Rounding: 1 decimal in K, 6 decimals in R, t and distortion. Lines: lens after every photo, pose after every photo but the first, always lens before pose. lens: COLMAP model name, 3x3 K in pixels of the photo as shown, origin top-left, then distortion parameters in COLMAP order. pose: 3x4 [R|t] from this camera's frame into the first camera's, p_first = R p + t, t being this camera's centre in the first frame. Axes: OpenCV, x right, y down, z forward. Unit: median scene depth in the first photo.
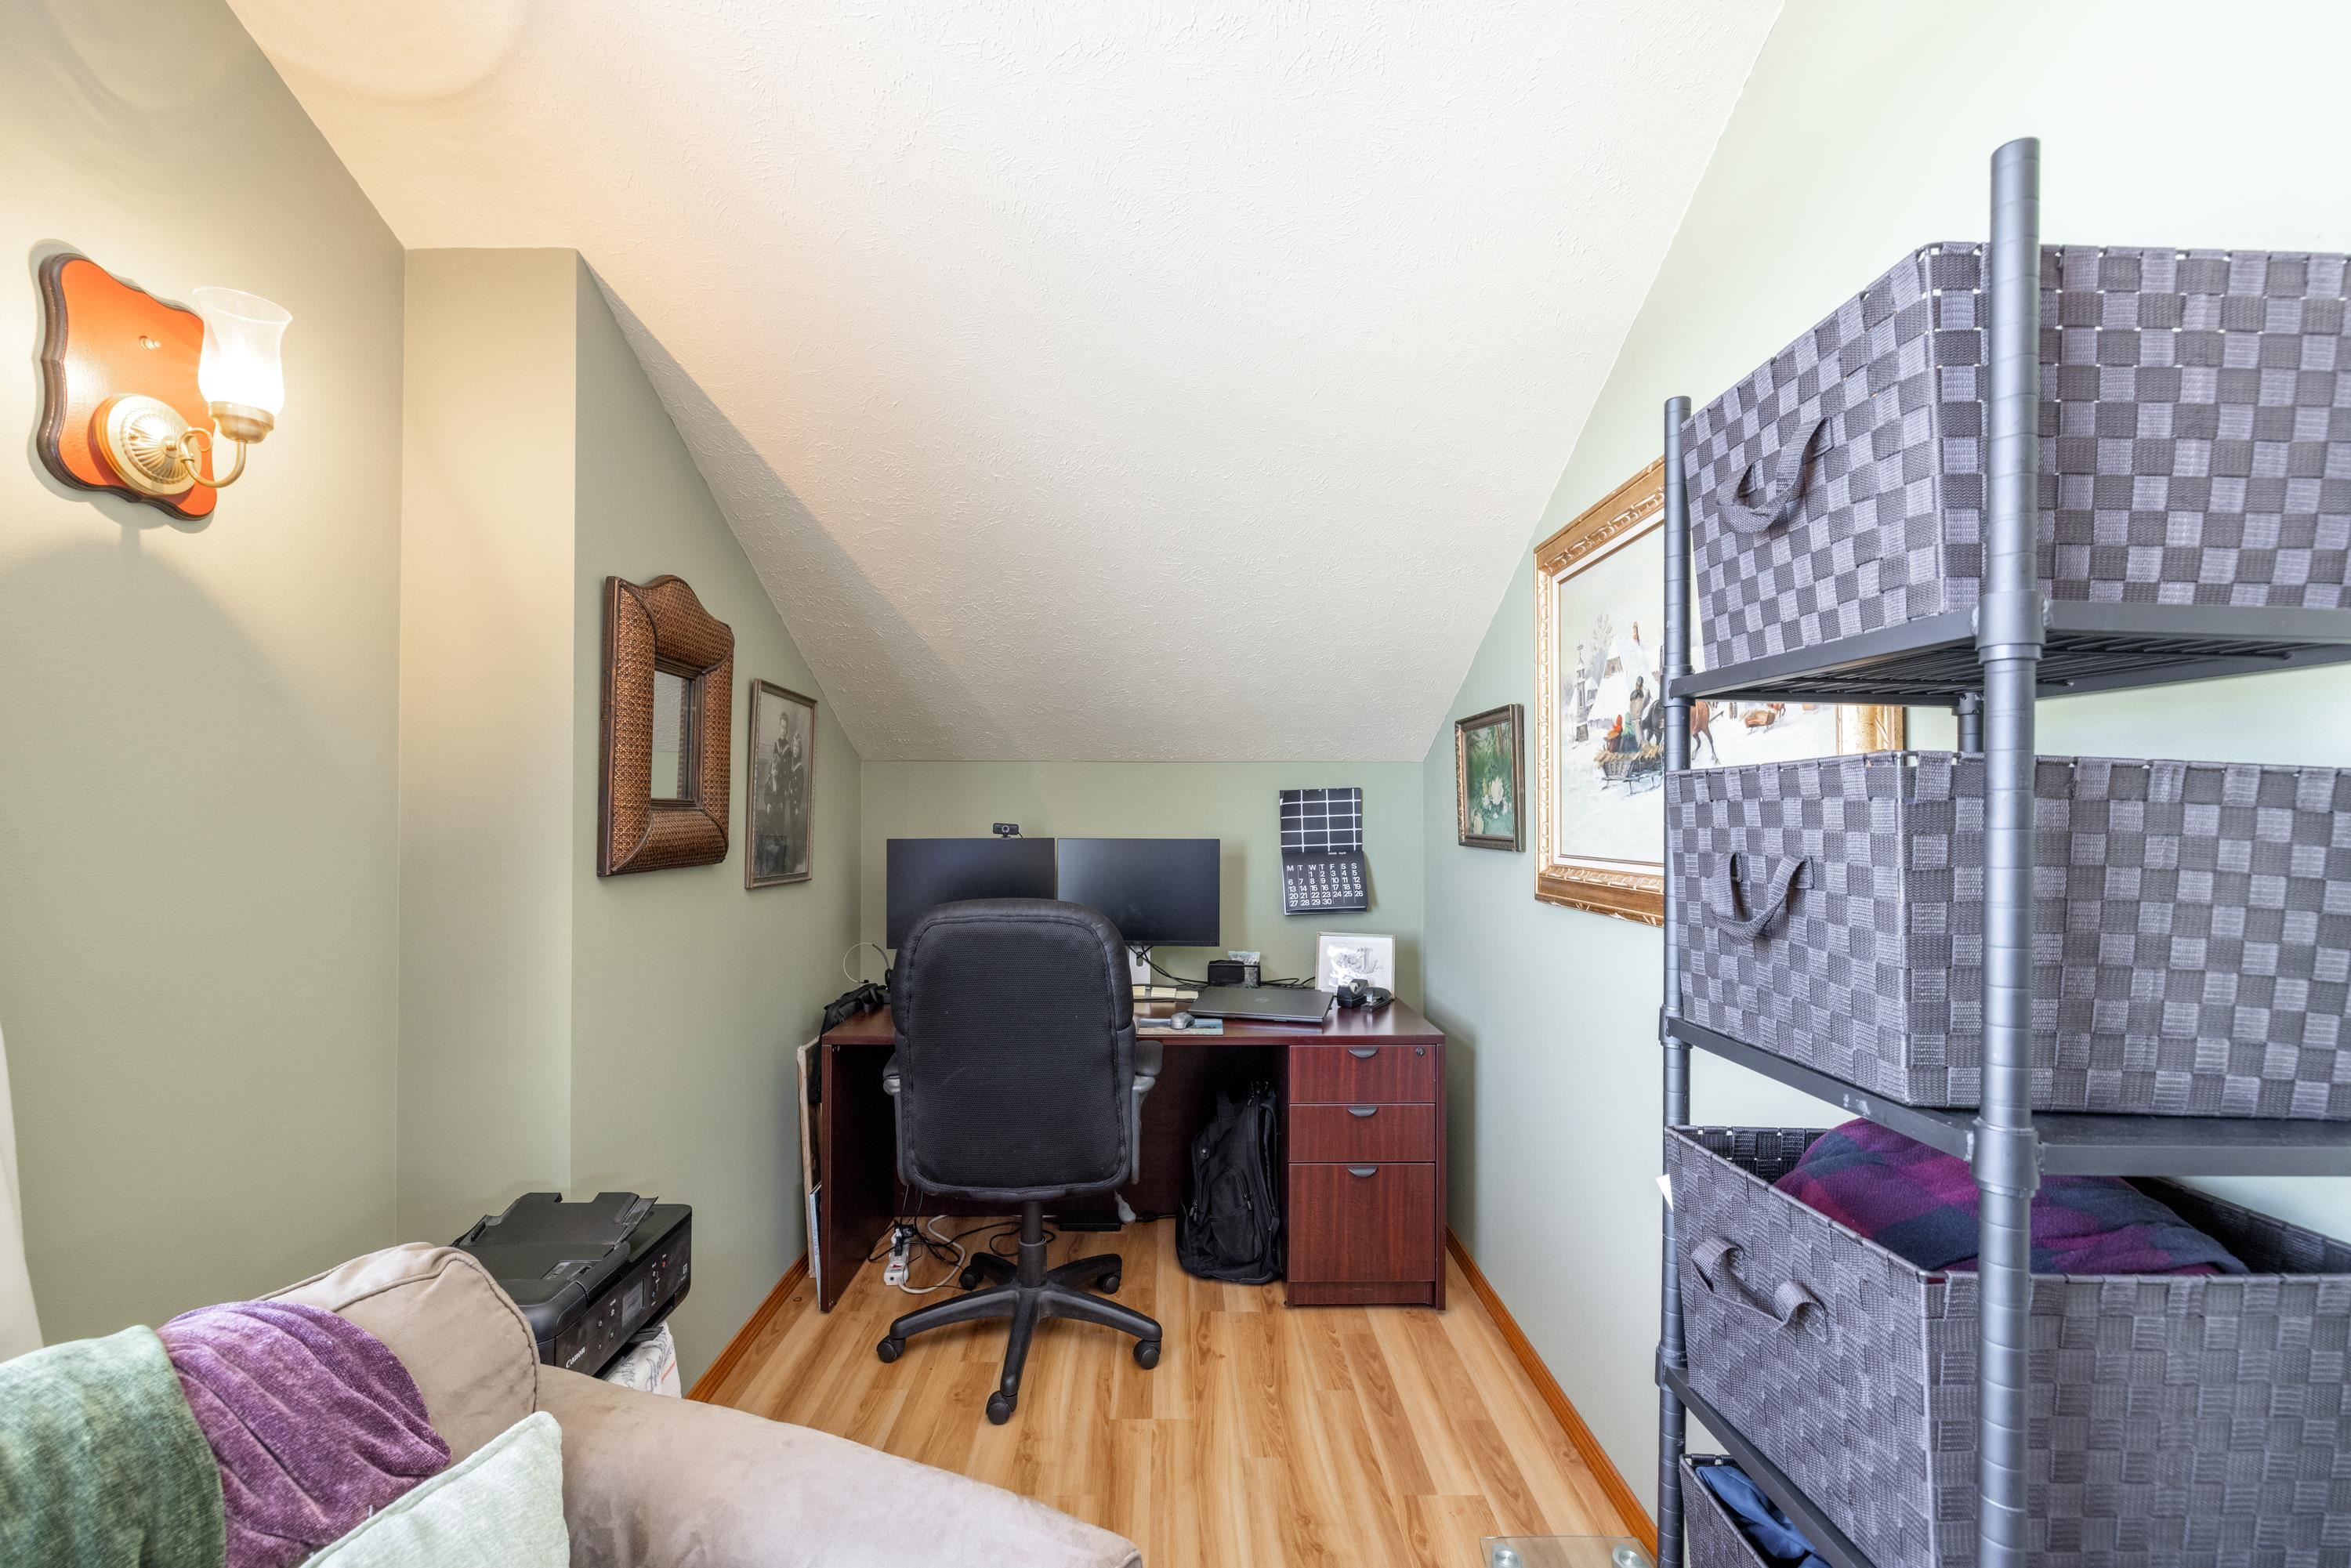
lens RADIAL K [[1010.2, 0, 1181.0], [0, 1010.2, 793.5], [0, 0, 1]] dist [-0.000278, 0.000182]
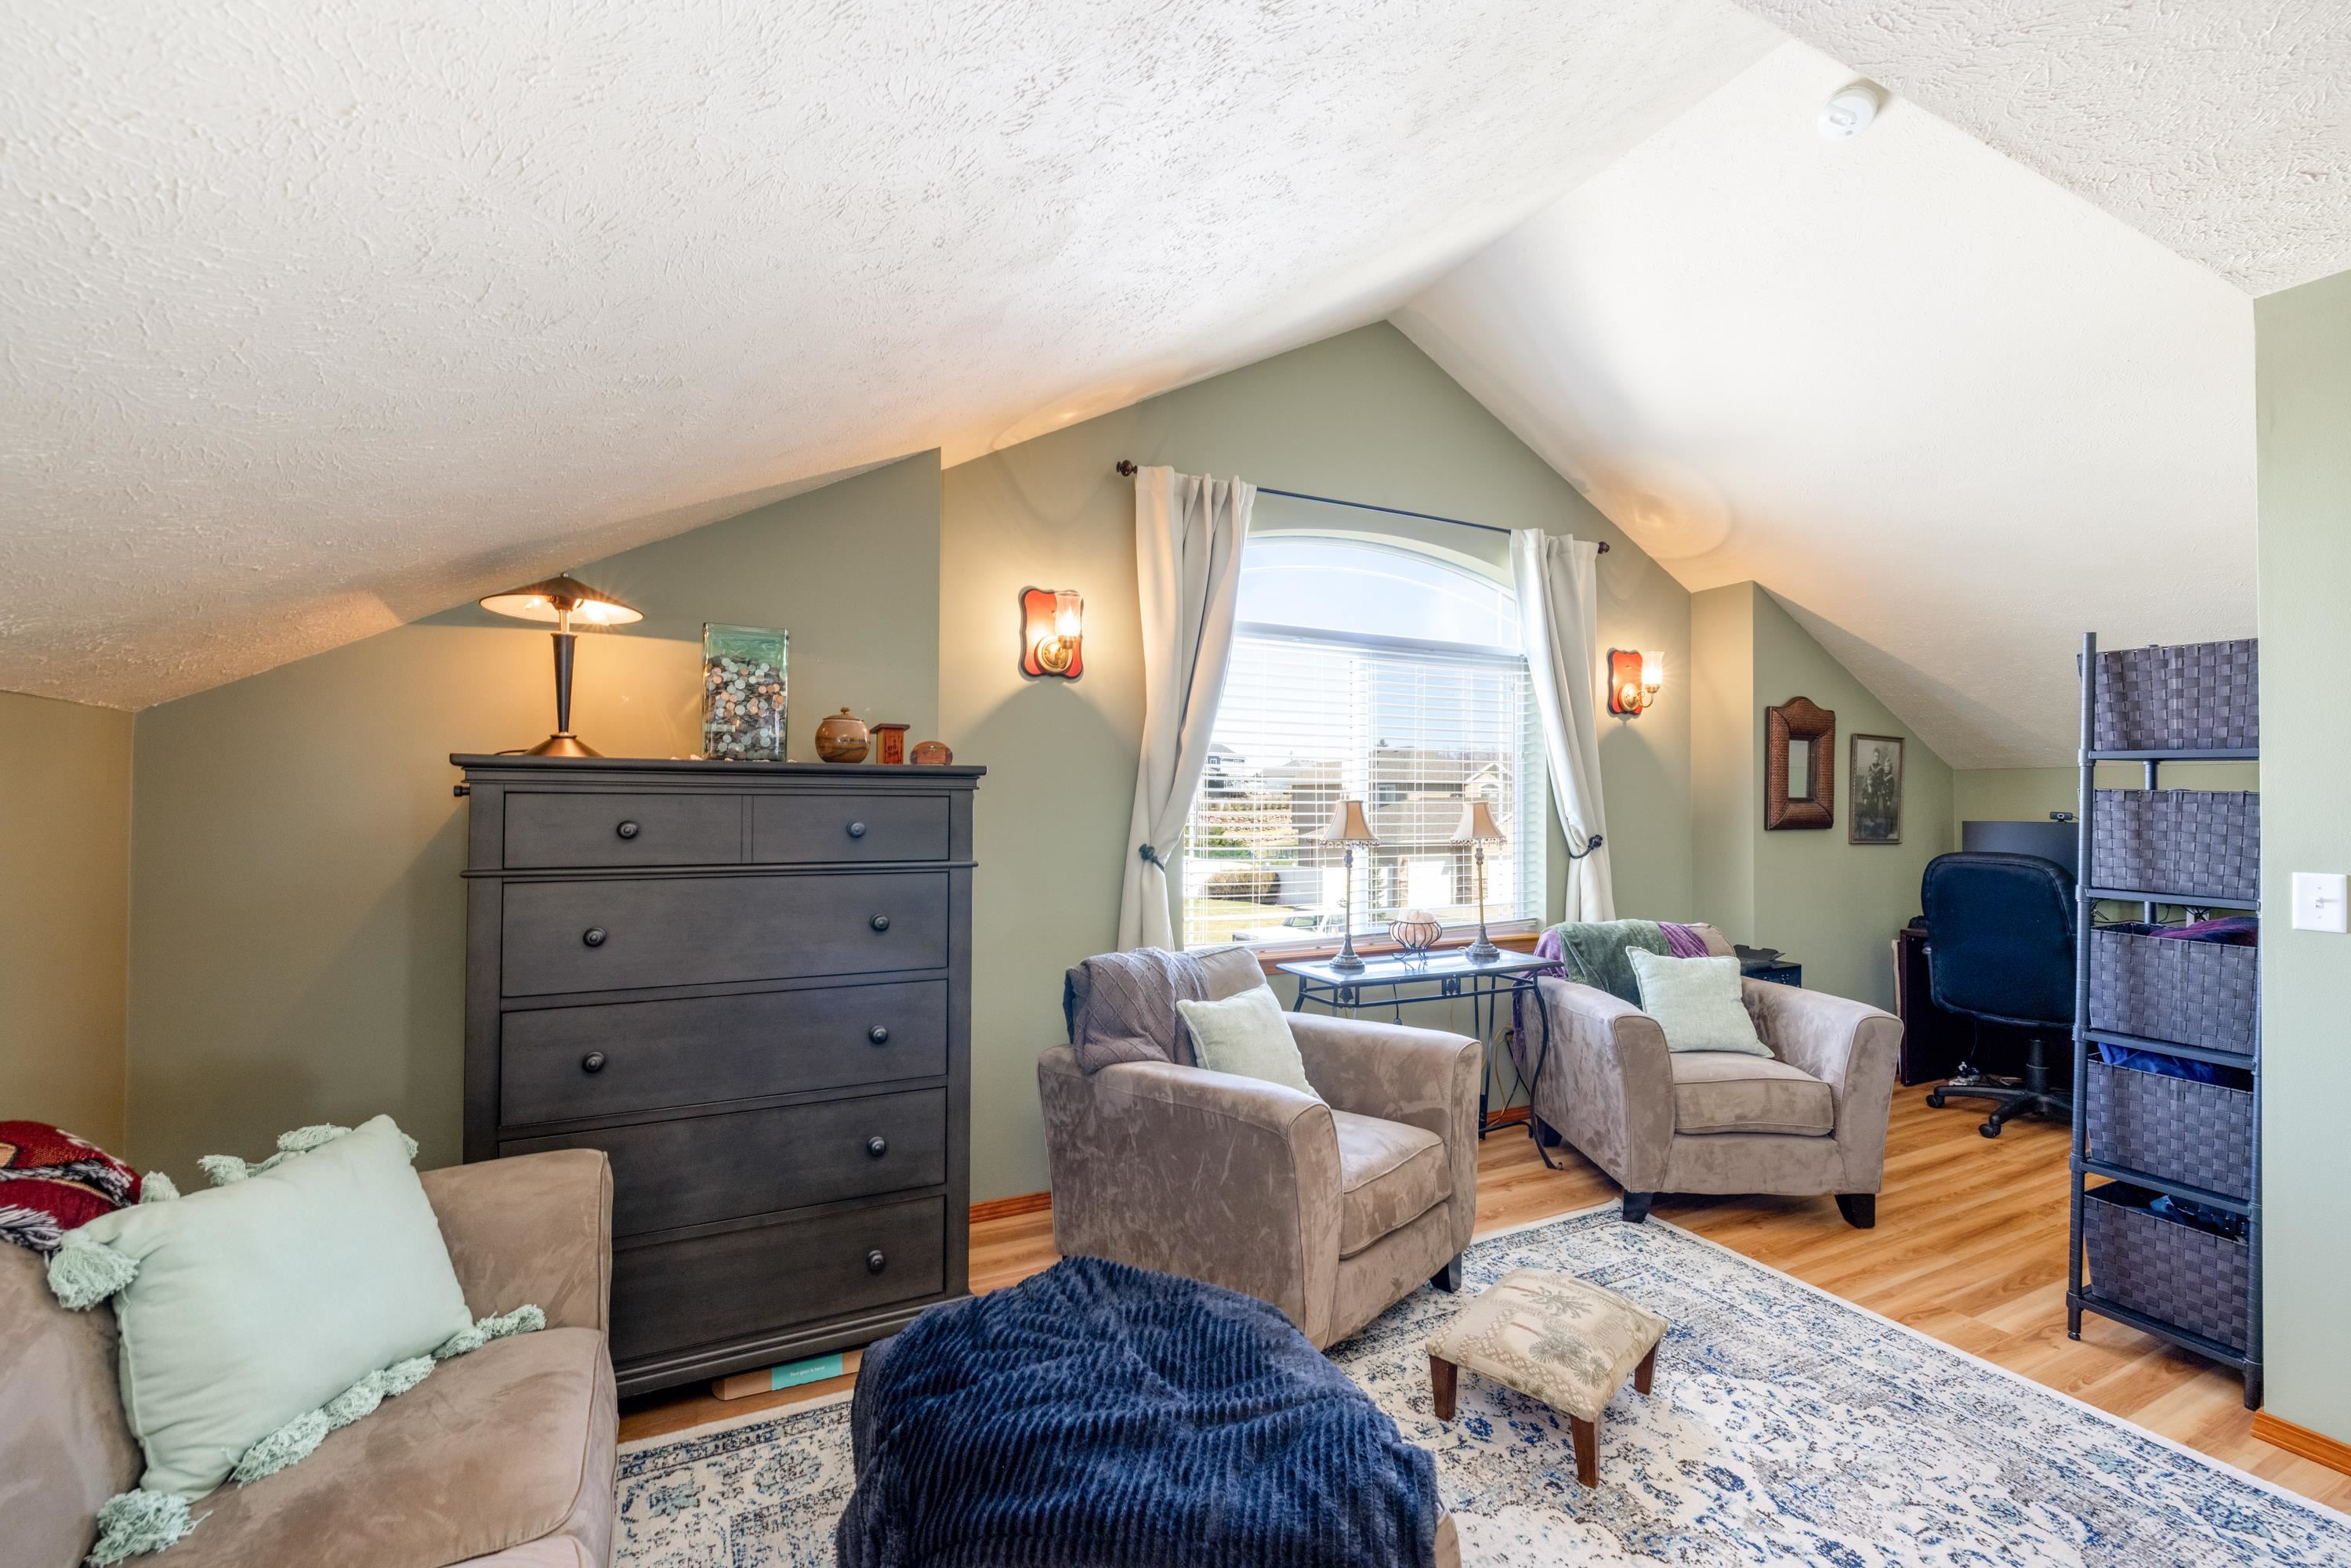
lens RADIAL K [[1010.2, 0, 1174.2], [0, 1010.2, 786.6], [0, 0, 1]] dist [-0.000278, 0.000182]
pose [[0.450428, -0.007203, -0.892784, 0.878550], [0.010350, 0.999942, -0.002846, -0.027077], [0.892753, -0.007958, 0.450477, -1.255350]]
